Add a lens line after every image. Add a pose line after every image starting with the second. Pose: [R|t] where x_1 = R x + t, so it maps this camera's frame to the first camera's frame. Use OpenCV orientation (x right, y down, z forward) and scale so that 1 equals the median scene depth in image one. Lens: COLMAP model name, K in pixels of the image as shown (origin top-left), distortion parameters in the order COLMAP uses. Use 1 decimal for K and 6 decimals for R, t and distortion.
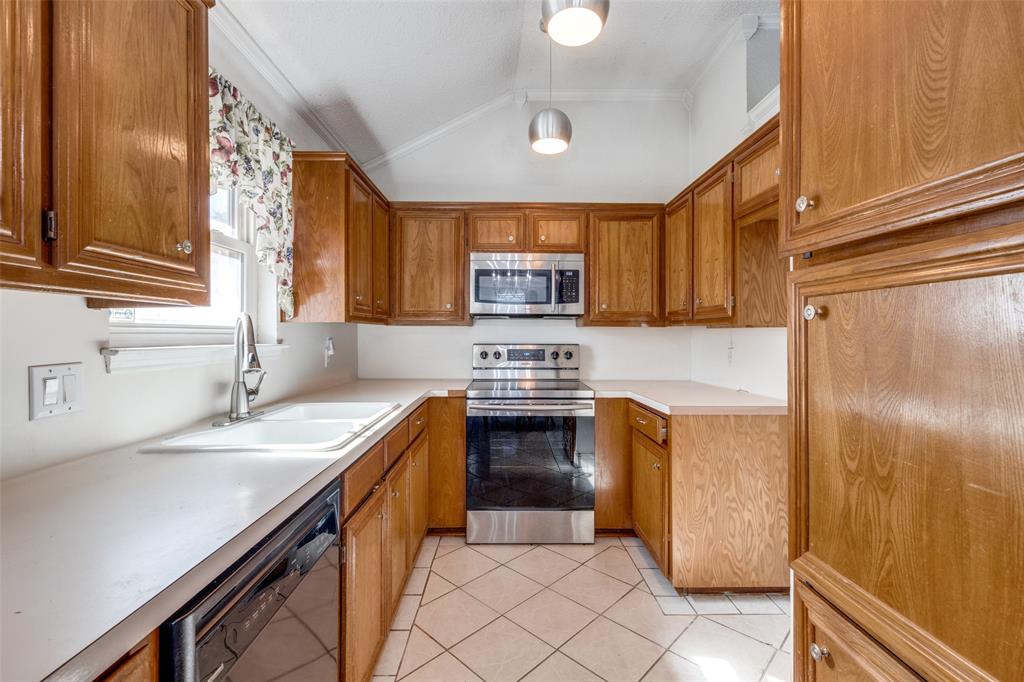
lens RADIAL K [[438.0, 0, 512.8], [0, 438.0, 341.2], [0, 0, 1]] dist [-0.000381, 0.000112]
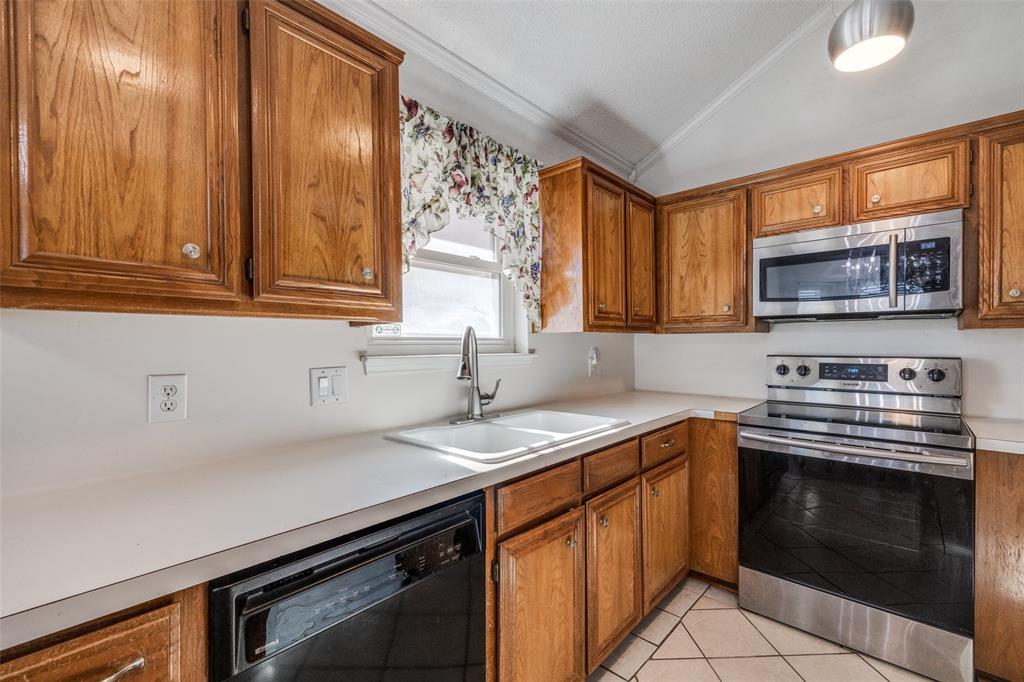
lens RADIAL K [[435.7, 0, 514.4], [0, 435.7, 353.7], [0, 0, 1]] dist [0.001145, 0.000301]
pose [[0.730278, 0.009890, -0.683078, 0.151808], [-0.003934, 0.999939, 0.010273, -0.003803], [0.683139, -0.004815, 0.730273, 0.166157]]
